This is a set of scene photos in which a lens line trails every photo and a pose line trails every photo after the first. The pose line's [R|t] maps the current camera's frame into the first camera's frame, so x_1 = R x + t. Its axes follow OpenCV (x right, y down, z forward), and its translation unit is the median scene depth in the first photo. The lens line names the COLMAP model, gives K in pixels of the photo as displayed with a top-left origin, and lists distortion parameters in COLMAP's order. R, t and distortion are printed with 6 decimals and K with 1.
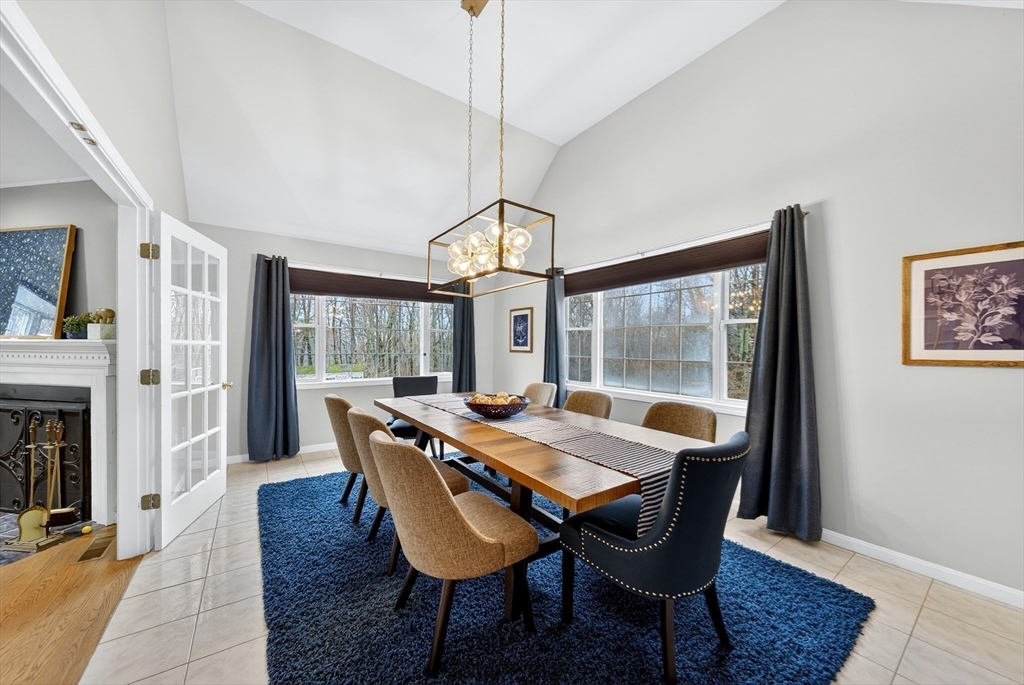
lens RADIAL K [[366.7, 0, 509.3], [0, 366.7, 350.2], [0, 0, 1]] dist [-0.003693, -0.000014]
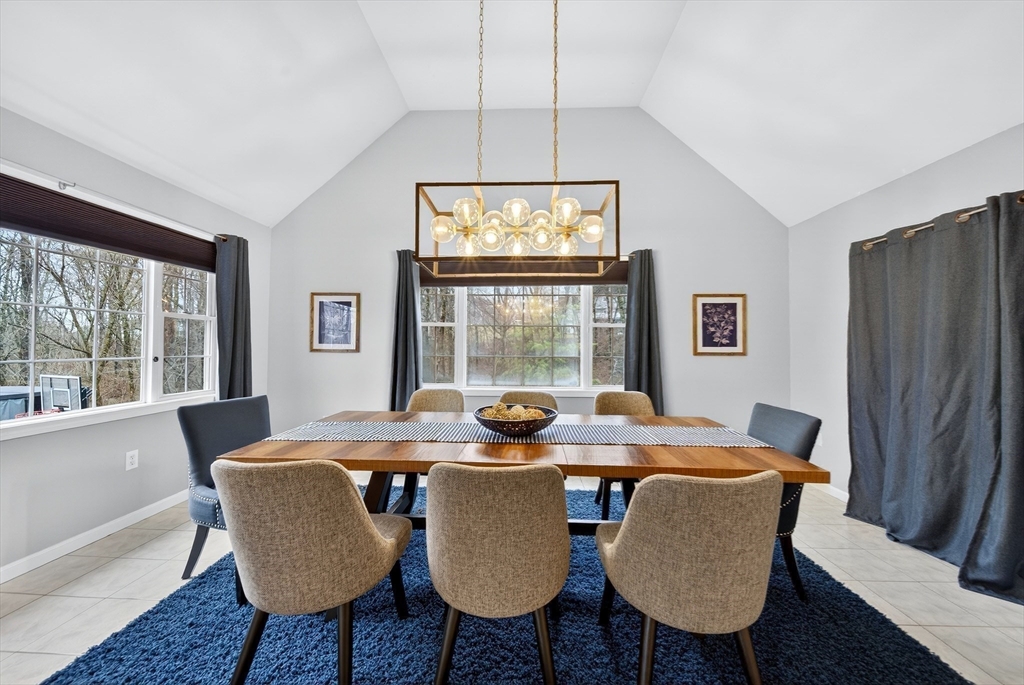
lens RADIAL K [[366.7, 0, 511.9], [0, 366.7, 341.9], [0, 0, 1]] dist [-0.003693, -0.000014]
pose [[0.594983, 0.004336, 0.803727, -0.853339], [0.005492, 0.999940, -0.009460, -0.013728], [-0.803720, 0.010042, 0.594923, 0.659841]]
